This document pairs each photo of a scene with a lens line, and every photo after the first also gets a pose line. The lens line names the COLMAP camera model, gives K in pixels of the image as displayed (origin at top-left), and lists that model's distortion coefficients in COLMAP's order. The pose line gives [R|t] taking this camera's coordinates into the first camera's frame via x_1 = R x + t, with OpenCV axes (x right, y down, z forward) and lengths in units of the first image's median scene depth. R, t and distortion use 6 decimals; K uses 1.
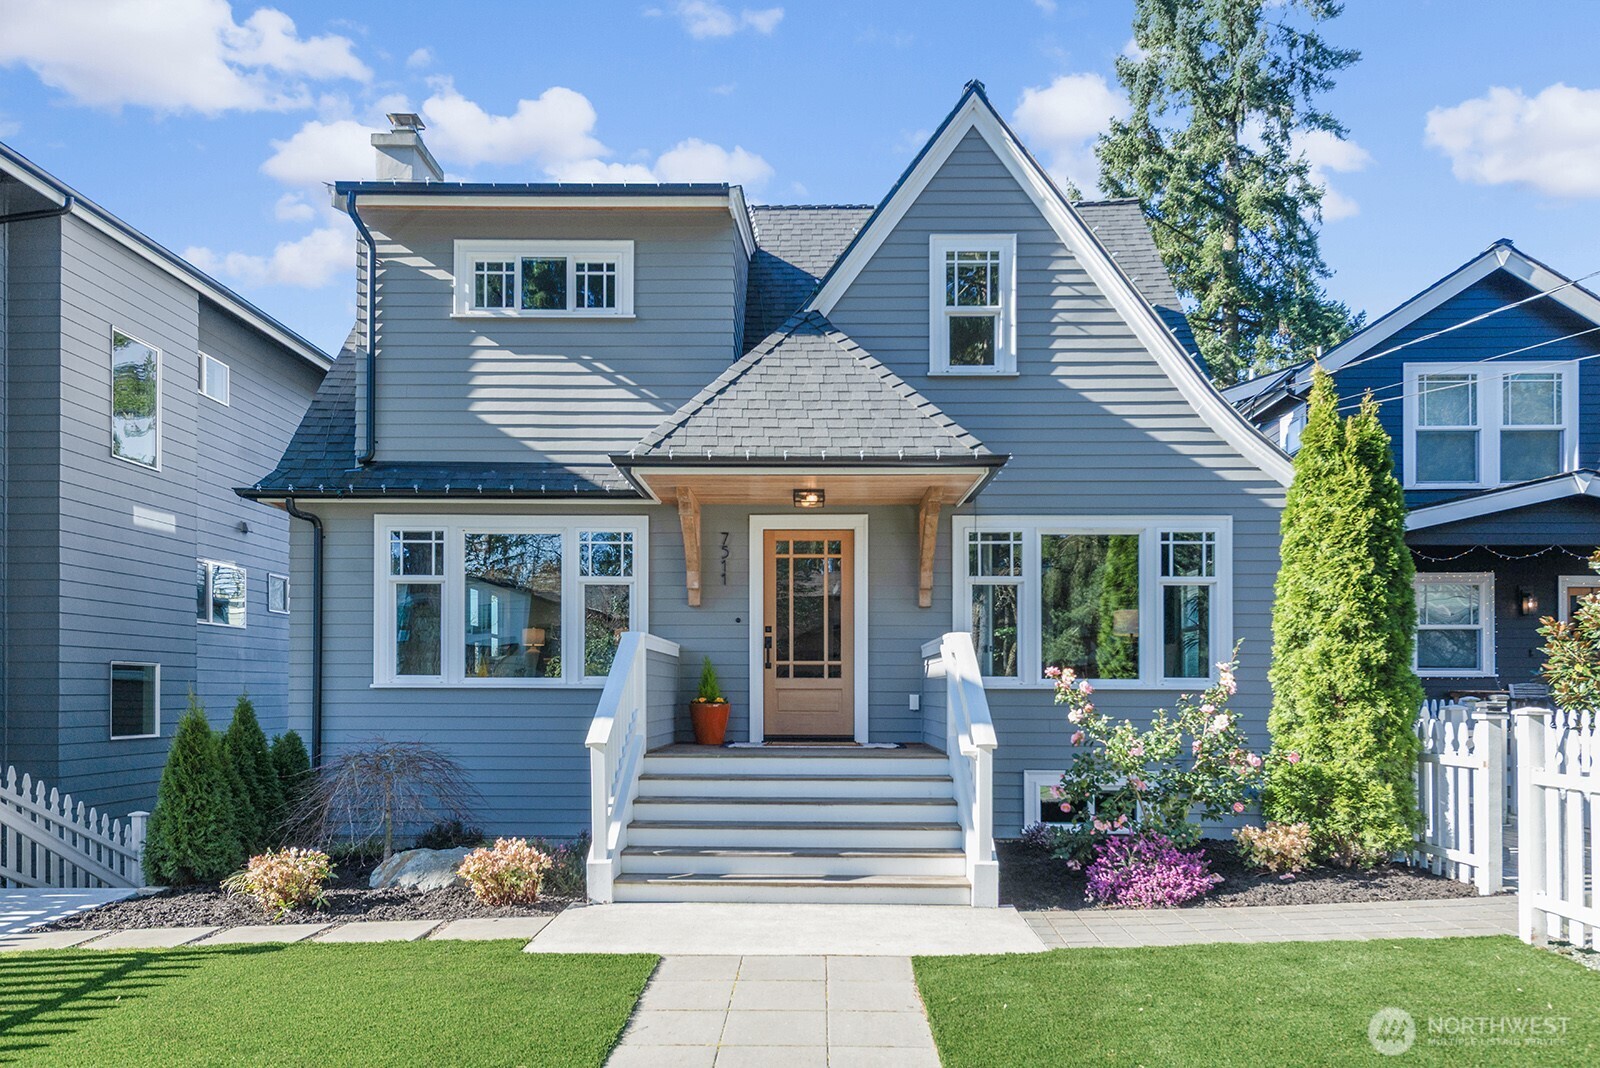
lens RADIAL K [[1158.7, 0, 861.6], [0, 1158.7, 662.3], [0, 0, 1]] dist [0.021223, -0.007677]
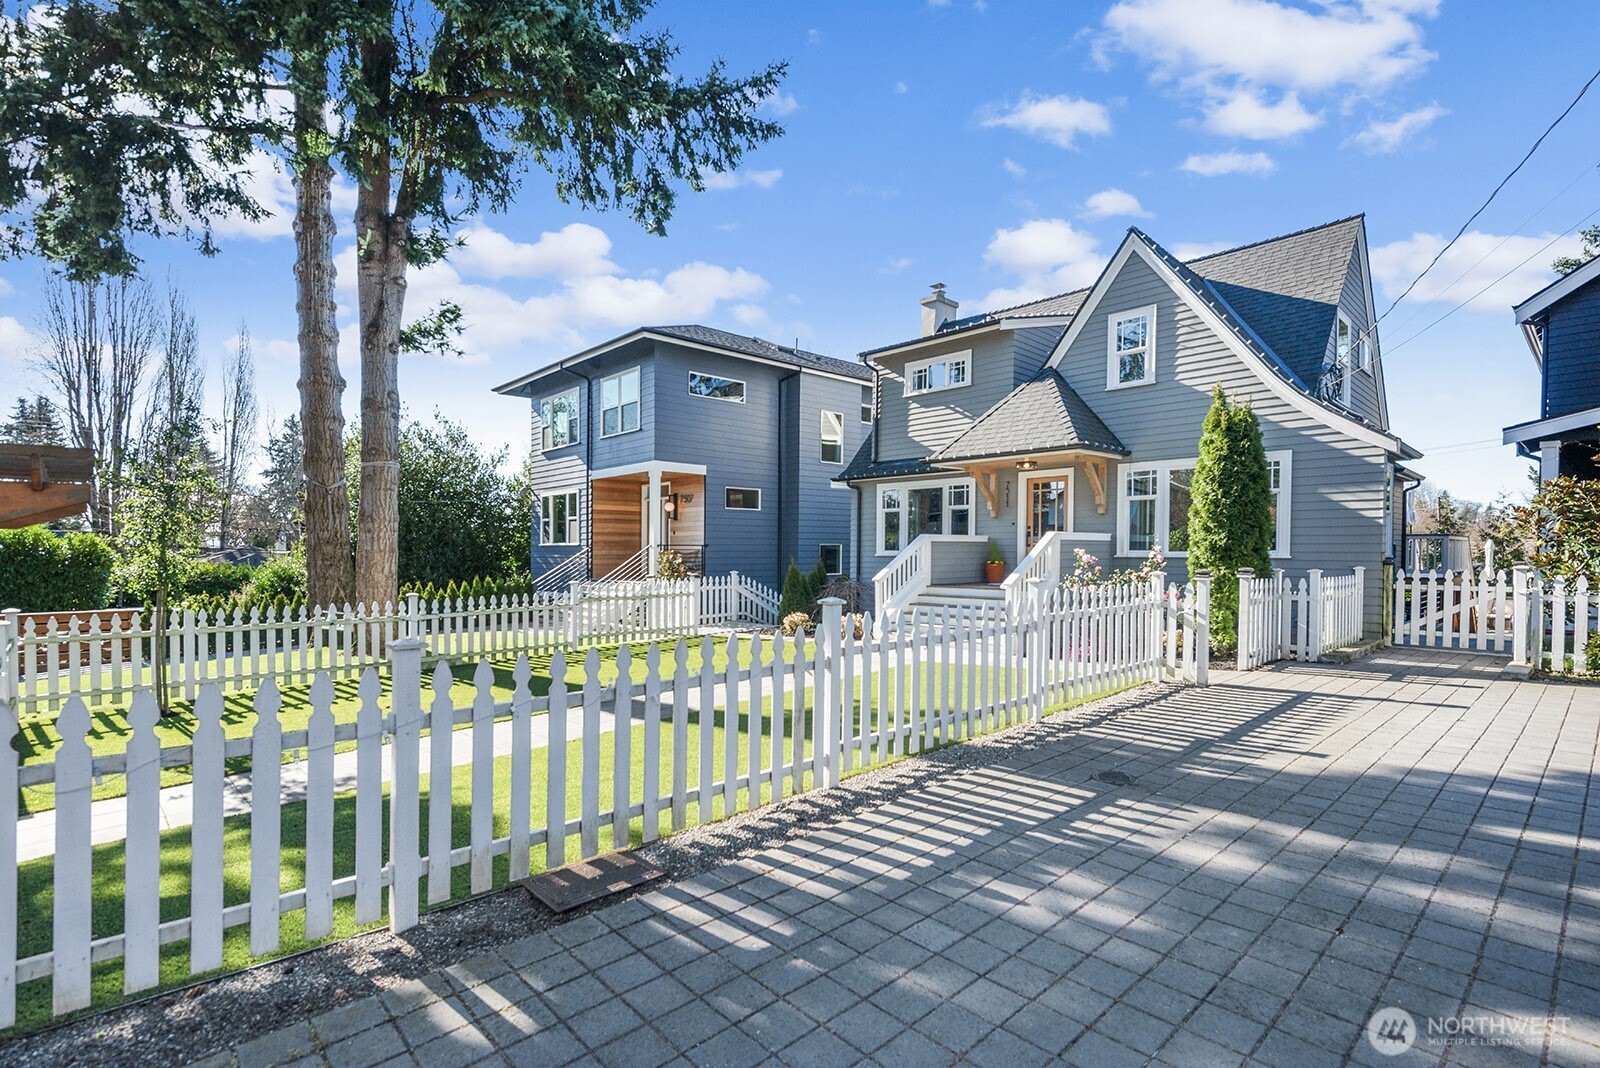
lens RADIAL K [[785.5, 0, 789.1], [0, 785.5, 511.2], [0, 0, 1]] dist [-0.003594, 0.000314]
pose [[0.690810, -0.039629, -0.721950, 0.629356], [0.023091, 0.999197, -0.032753, -0.021678], [0.722668, 0.005956, 0.691170, -0.259590]]
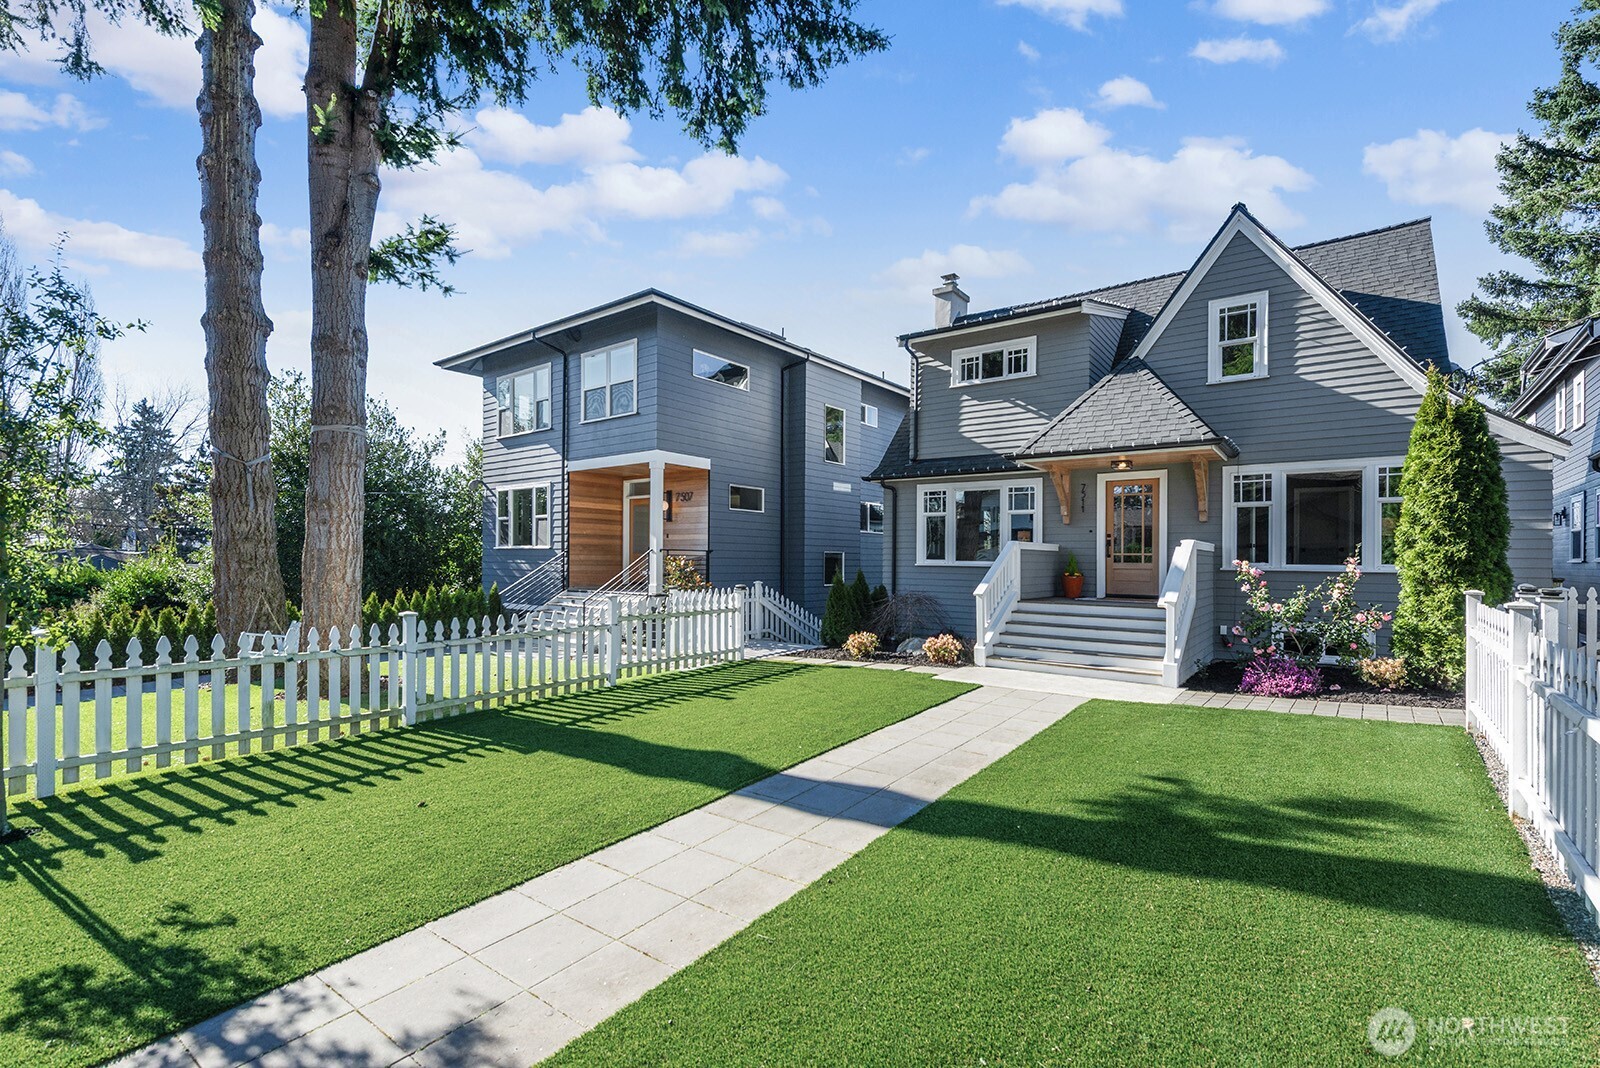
lens RADIAL K [[754.4, 0, 806.8], [0, 754.4, 527.6], [0, 0, 1]] dist [-0.000637, -0.000606]
pose [[0.799177, -0.019228, -0.600789, 0.254286], [0.007012, 0.999718, -0.022668, -0.017675], [0.601055, 0.013903, 0.799087, -0.235392]]
